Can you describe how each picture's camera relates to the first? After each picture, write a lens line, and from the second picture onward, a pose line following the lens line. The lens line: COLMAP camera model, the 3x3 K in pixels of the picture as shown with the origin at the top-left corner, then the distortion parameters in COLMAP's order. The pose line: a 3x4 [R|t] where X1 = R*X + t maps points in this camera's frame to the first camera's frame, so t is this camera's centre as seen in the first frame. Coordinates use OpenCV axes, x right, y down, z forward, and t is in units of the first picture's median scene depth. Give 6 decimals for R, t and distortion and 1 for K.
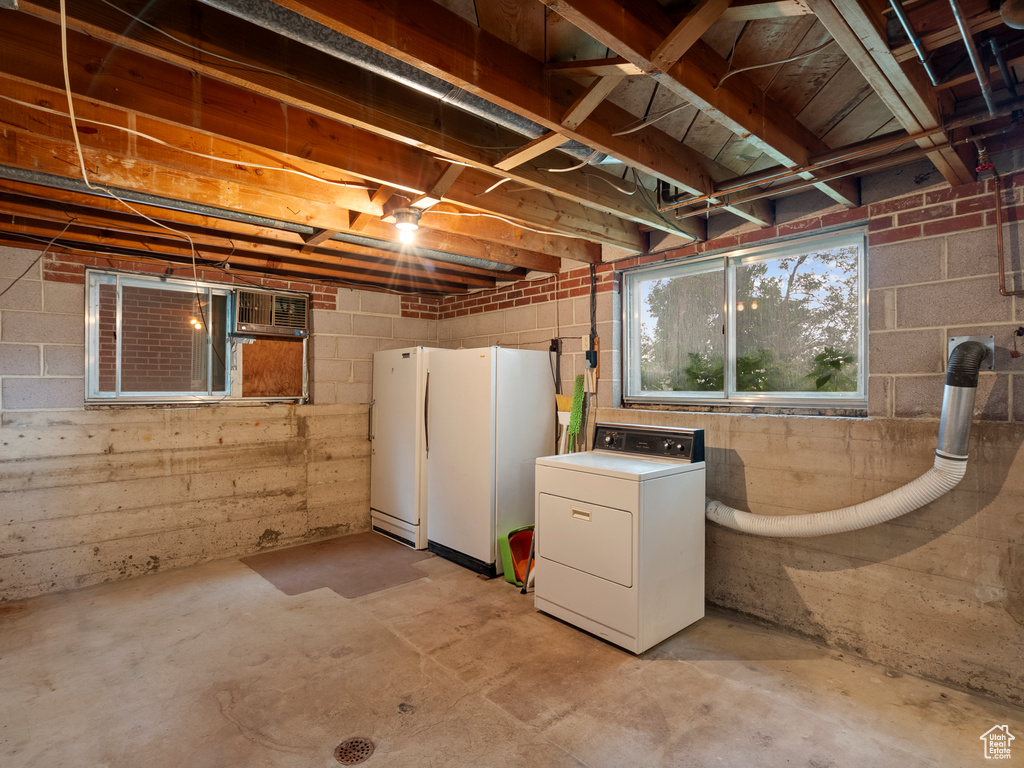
lens RADIAL K [[532.7, 0, 514.5], [0, 532.7, 383.5], [0, 0, 1]] dist [-0.002539, 0.002329]
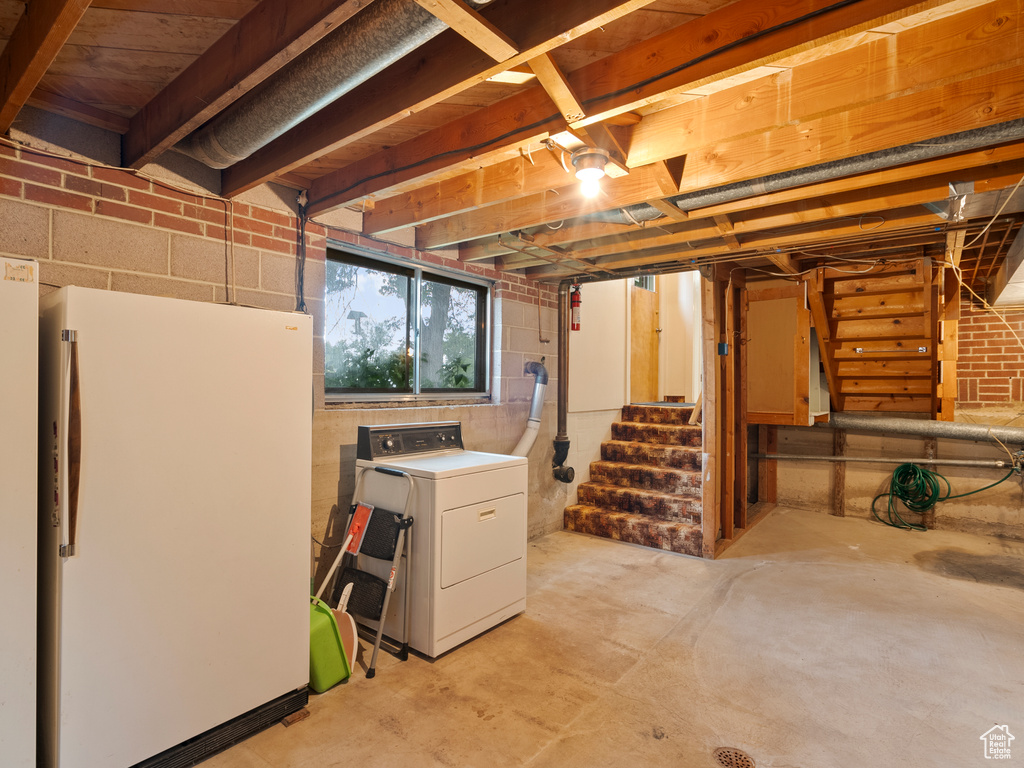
lens RADIAL K [[532.7, 0, 514.7], [0, 532.7, 383.7], [0, 0, 1]] dist [-0.002539, 0.002329]
pose [[-0.177340, 0.000580, 0.984150, -0.944078], [-0.013956, 0.999898, -0.003104, 0.008607], [-0.984051, -0.014286, -0.177314, 1.253057]]
